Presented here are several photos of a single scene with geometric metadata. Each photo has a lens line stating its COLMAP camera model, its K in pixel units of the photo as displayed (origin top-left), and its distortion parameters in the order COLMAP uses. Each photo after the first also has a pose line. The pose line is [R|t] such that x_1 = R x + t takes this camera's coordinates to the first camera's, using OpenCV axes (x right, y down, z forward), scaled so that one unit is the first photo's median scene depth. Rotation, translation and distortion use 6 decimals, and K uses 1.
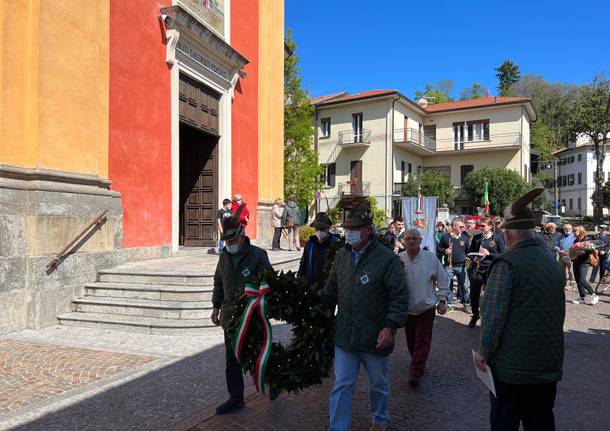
lens RADIAL K [[459.1, 0, 300.5], [0, 459.1, 224.9], [0, 0, 1]] dist [0.054783, -0.064423]
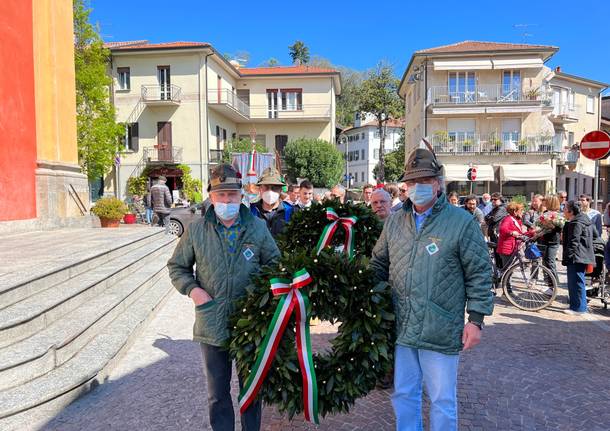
lens RADIAL K [[459.1, 0, 305.0], [0, 459.1, 224.9], [0, 0, 1]] dist [0.054783, -0.064423]
pose [[0.904768, -0.030881, 0.424785, -0.012689], [0.004790, 0.998043, 0.062354, 0.000341], [-0.425879, -0.054381, 0.903144, 0.093598]]
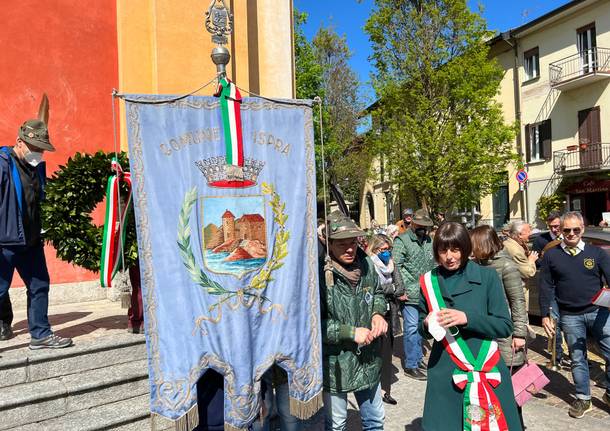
lens RADIAL K [[459.1, 0, 304.9], [0, 459.1, 217.2], [0, 0, 1]] dist [0.054783, -0.064423]
pose [[0.844059, -0.044992, -0.534359, 0.121256], [0.035161, 0.998973, -0.028571, -0.002638], [0.535096, 0.005327, 0.844775, 0.322989]]
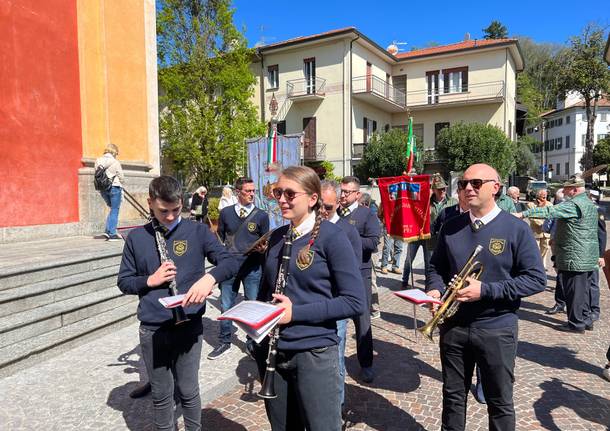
lens RADIAL K [[459.1, 0, 312.4], [0, 459.1, 225.9], [0, 0, 1]] dist [0.054783, -0.064423]
pose [[0.998831, -0.018519, 0.044647, 0.083149], [0.015547, 0.997698, 0.066013, 0.000227], [-0.045767, -0.065241, 0.996819, 0.158525]]
